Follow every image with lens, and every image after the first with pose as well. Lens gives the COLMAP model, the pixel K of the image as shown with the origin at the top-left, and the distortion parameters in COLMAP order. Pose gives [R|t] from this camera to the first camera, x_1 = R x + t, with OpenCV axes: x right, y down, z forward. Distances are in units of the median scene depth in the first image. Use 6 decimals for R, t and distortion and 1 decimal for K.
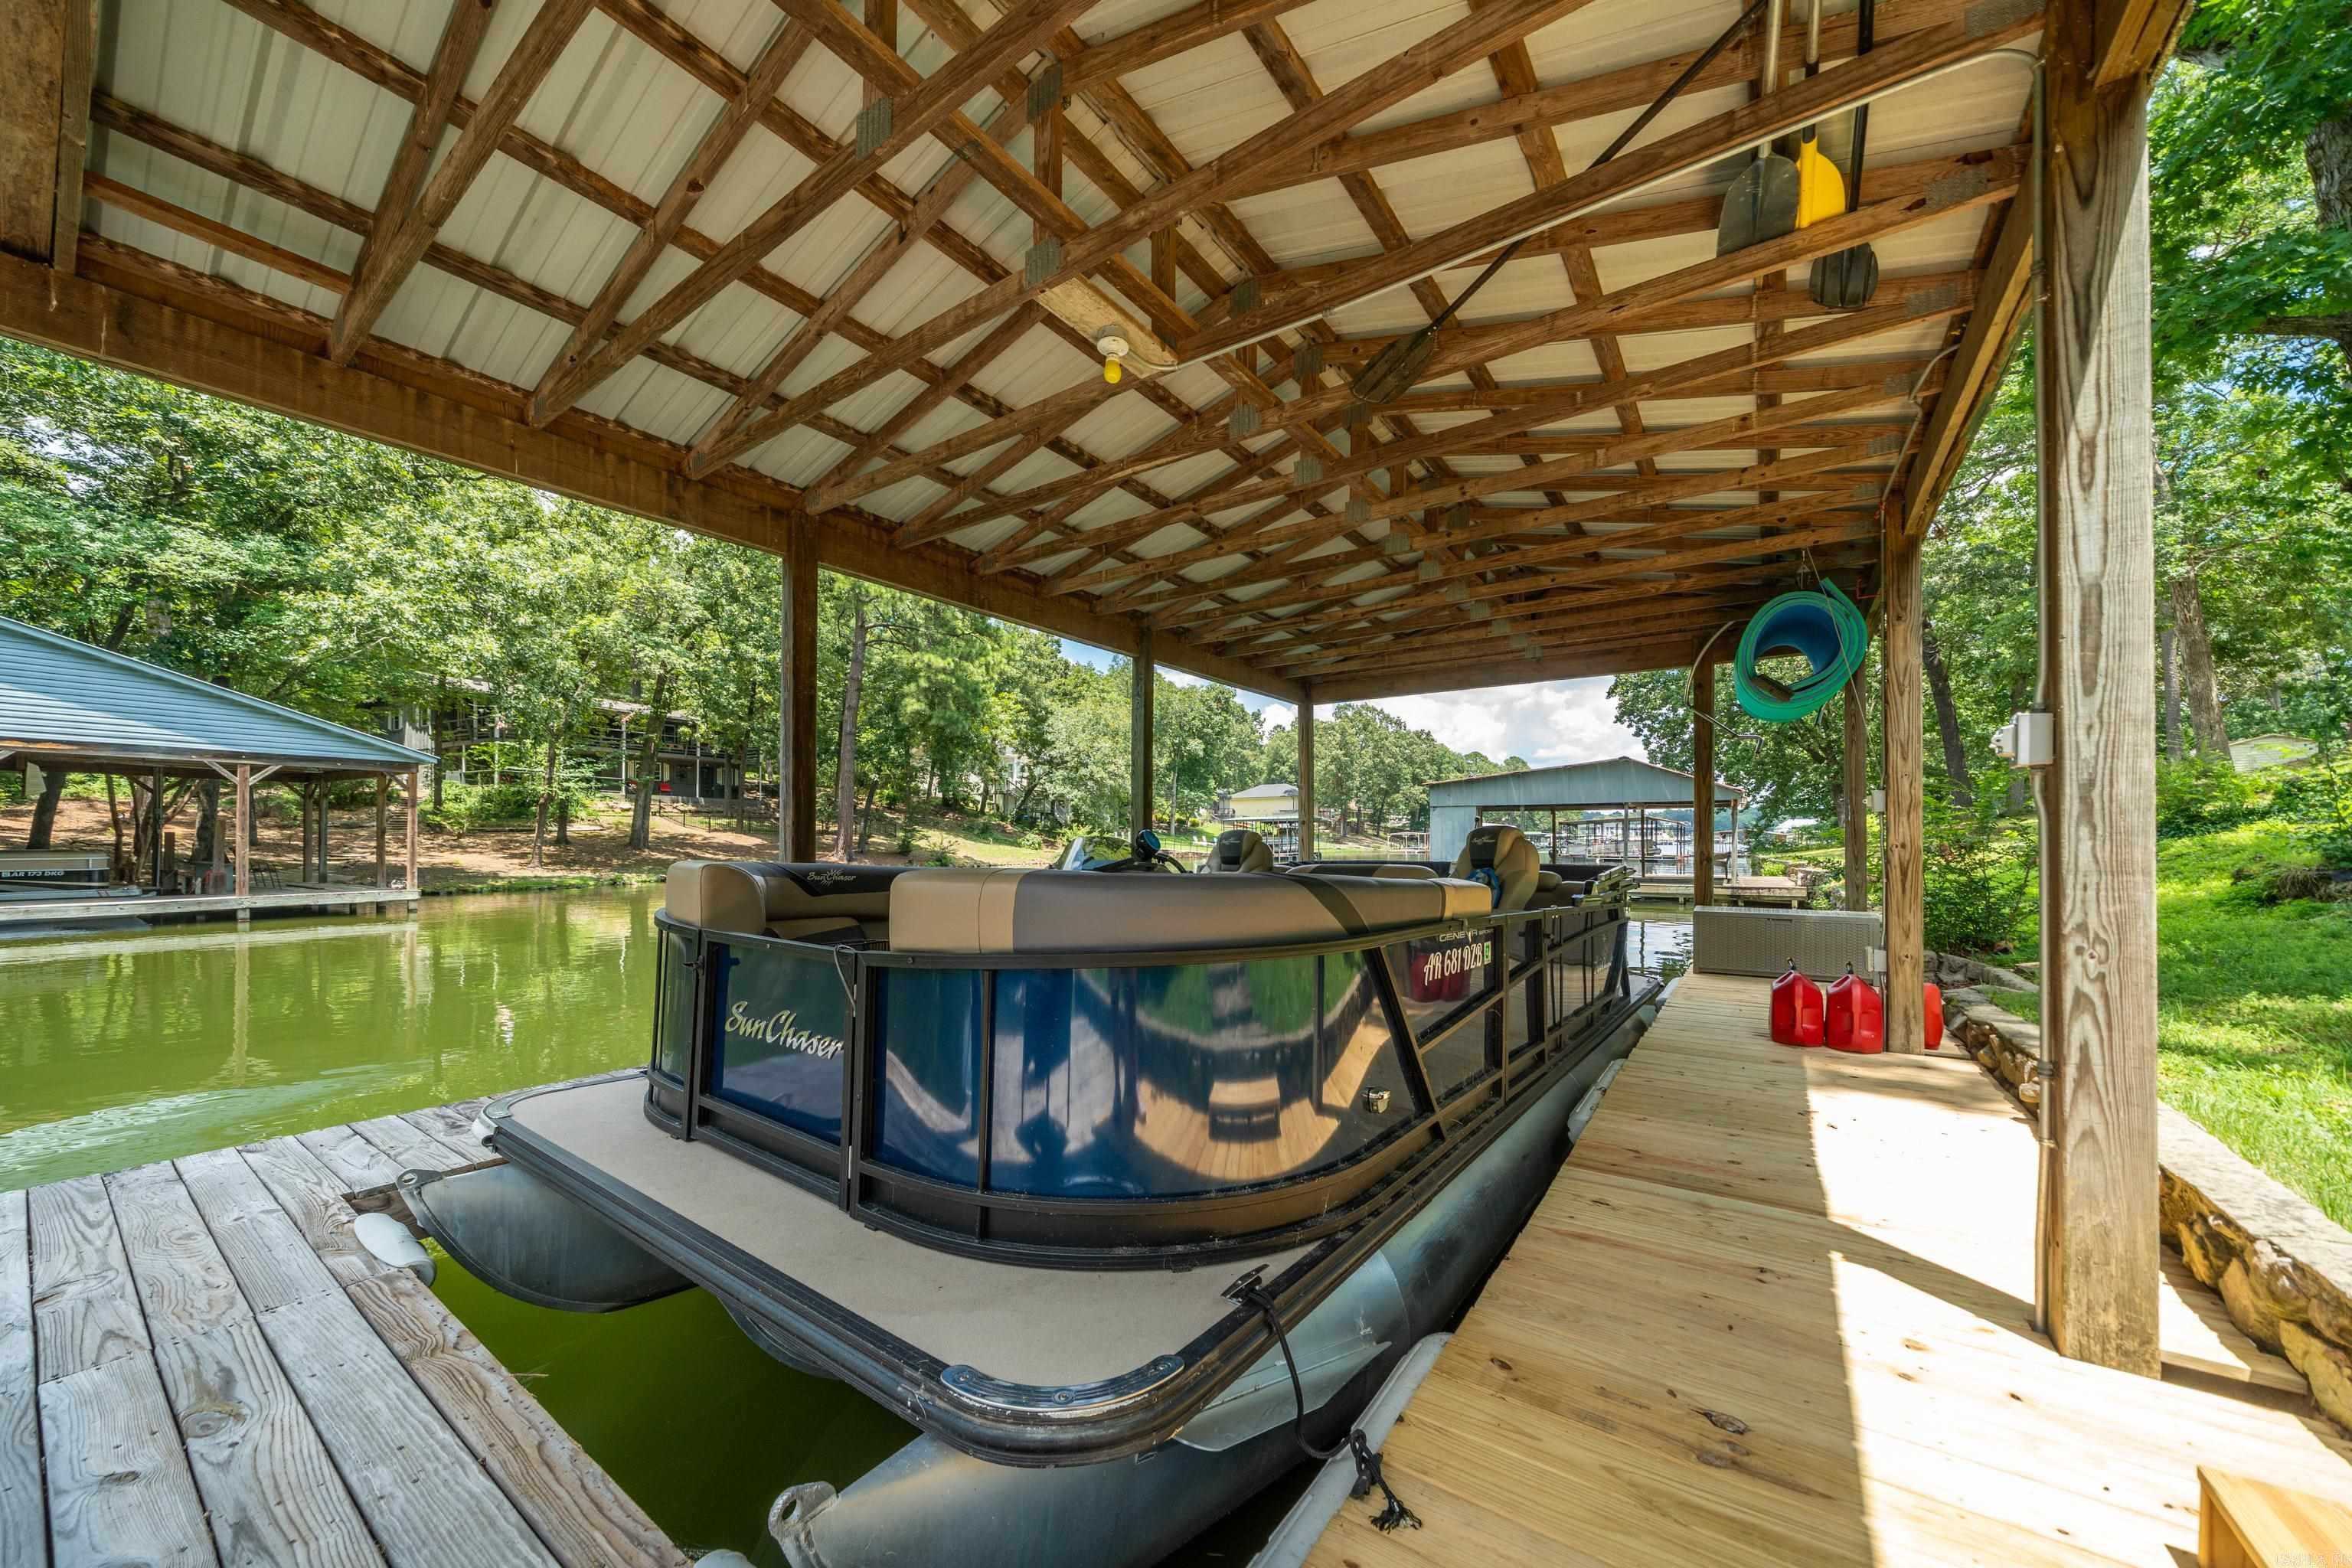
lens RADIAL K [[824.7, 0, 1241.0], [0, 824.7, 849.0], [0, 0, 1]] dist [0.000539, 0.000193]
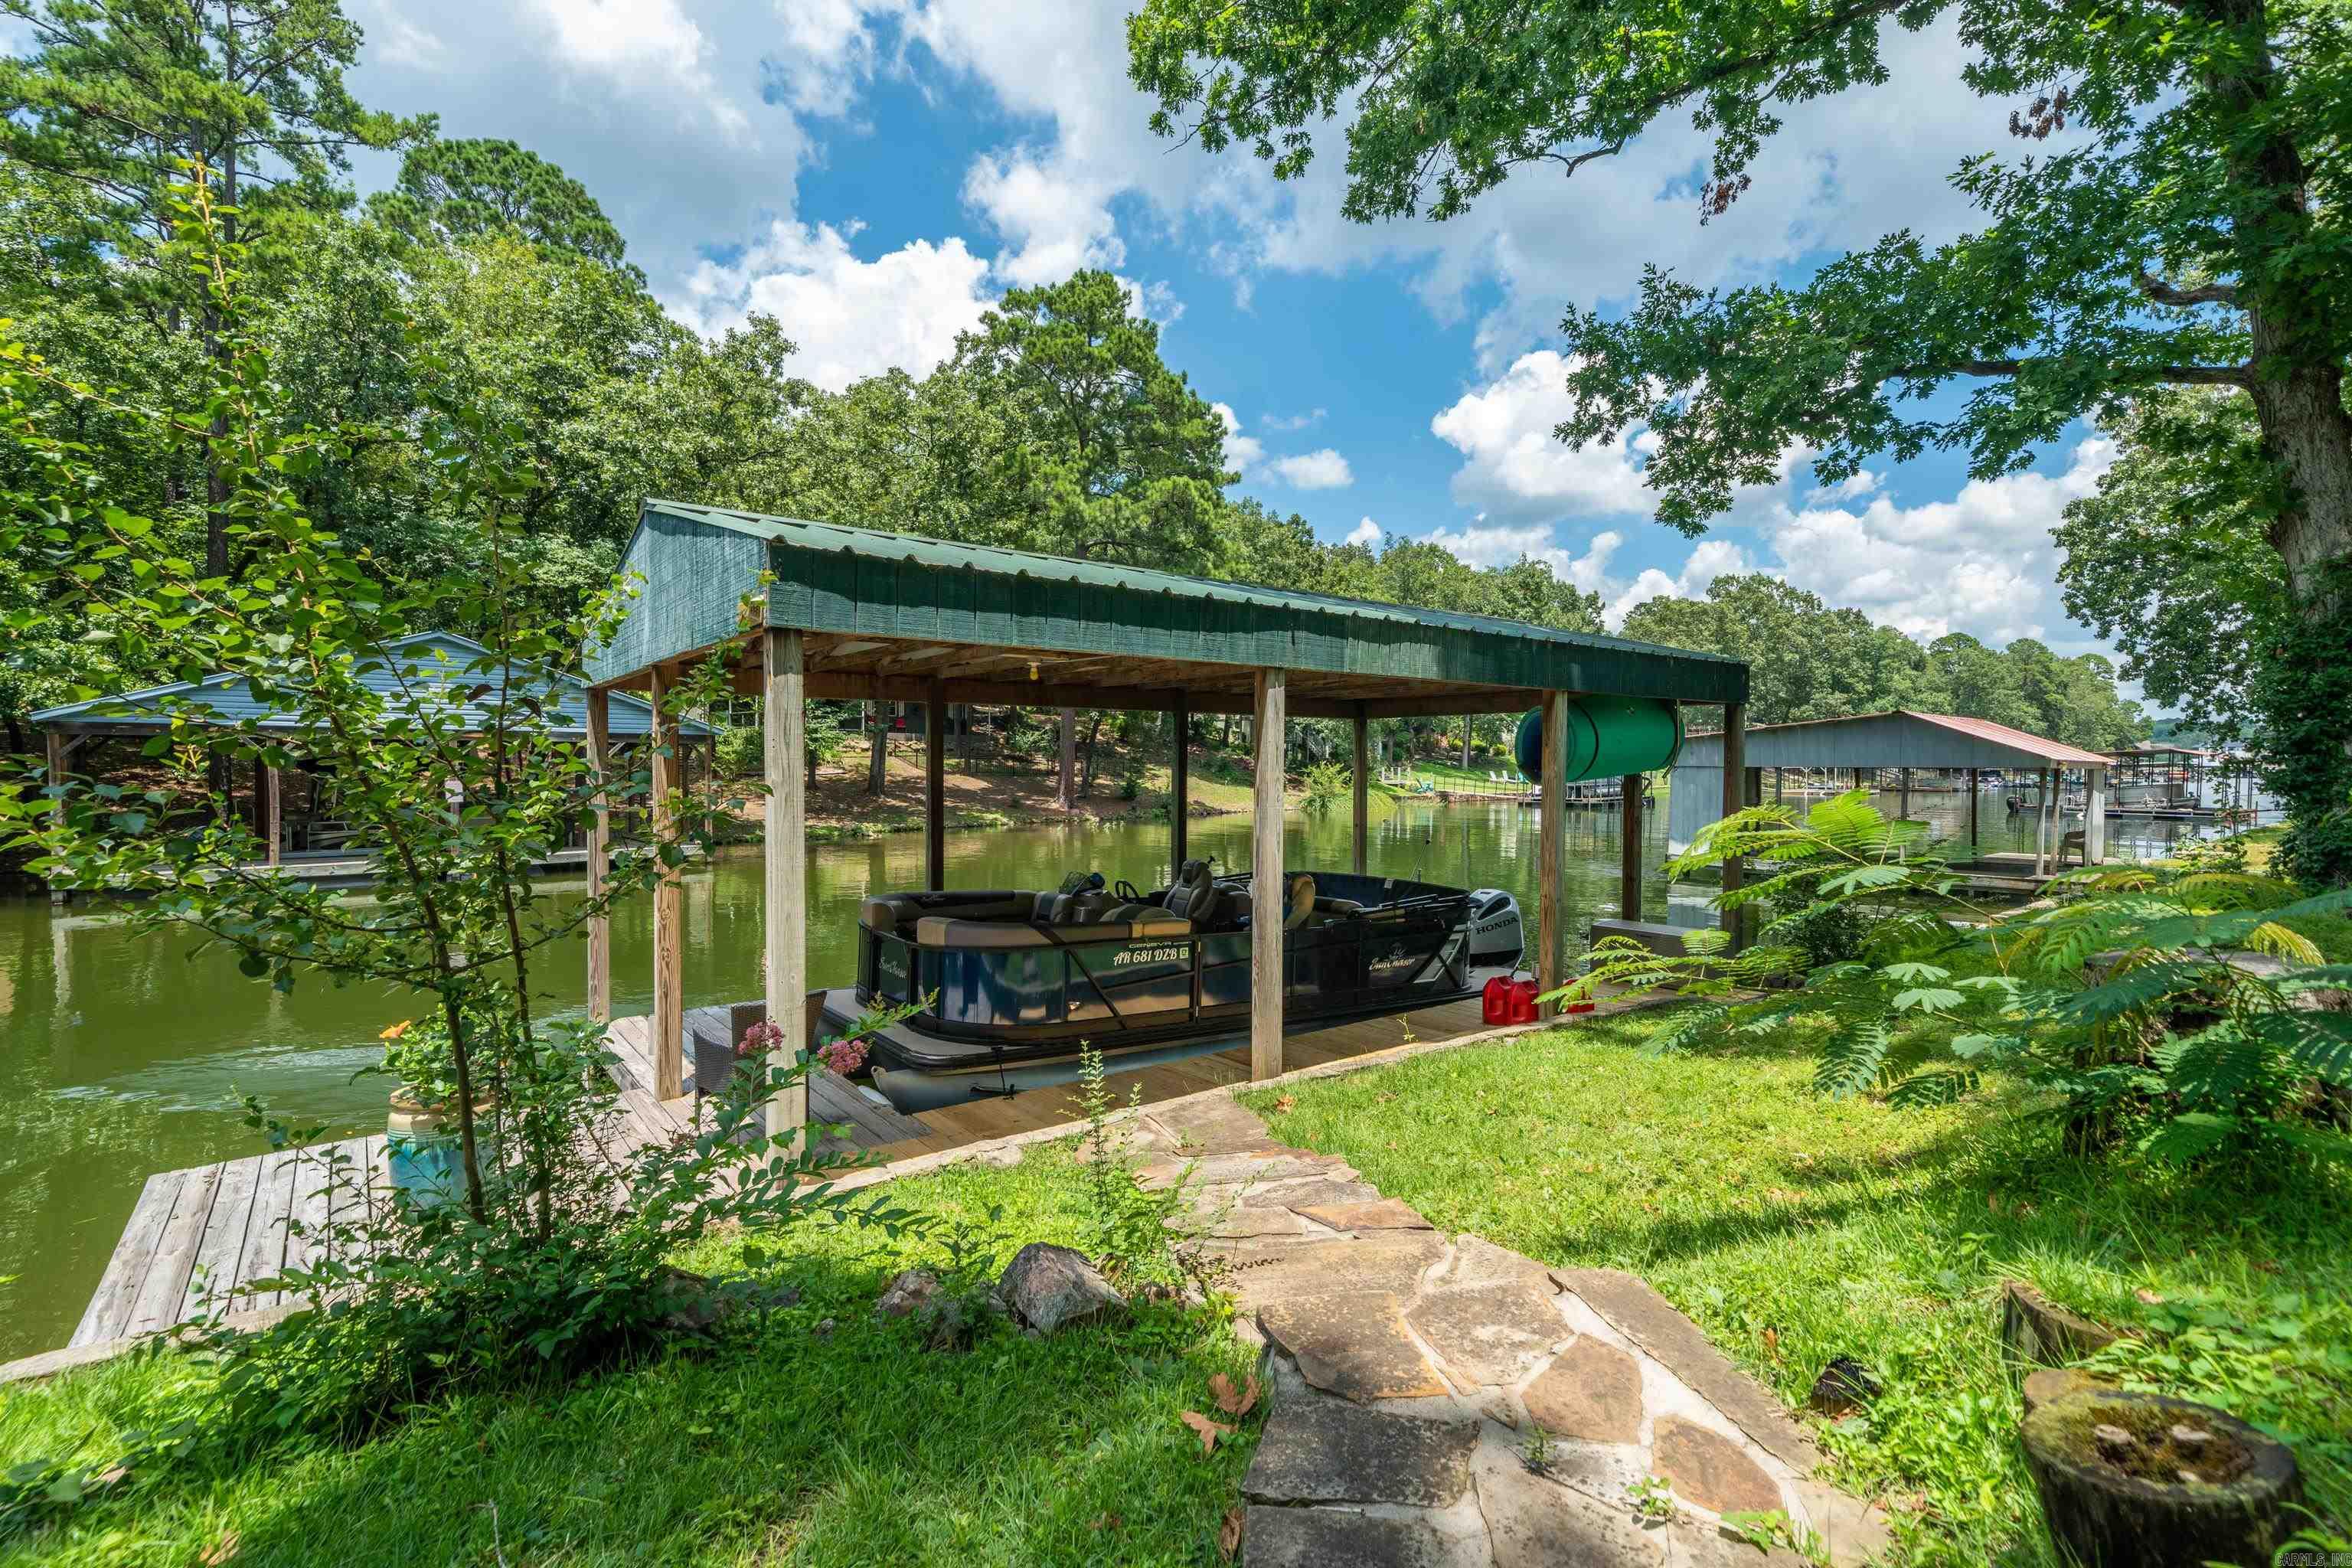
lens RADIAL K [[1102.1, 0, 1178.3], [0, 1102.1, 794.0], [0, 0, 1]] dist [0.022051, 0.000002]
pose [[0.933683, 0.002372, -0.358094, 0.076048], [0.003366, 0.999876, 0.015399, -0.020469], [0.358086, -0.015583, 0.933559, -0.096718]]
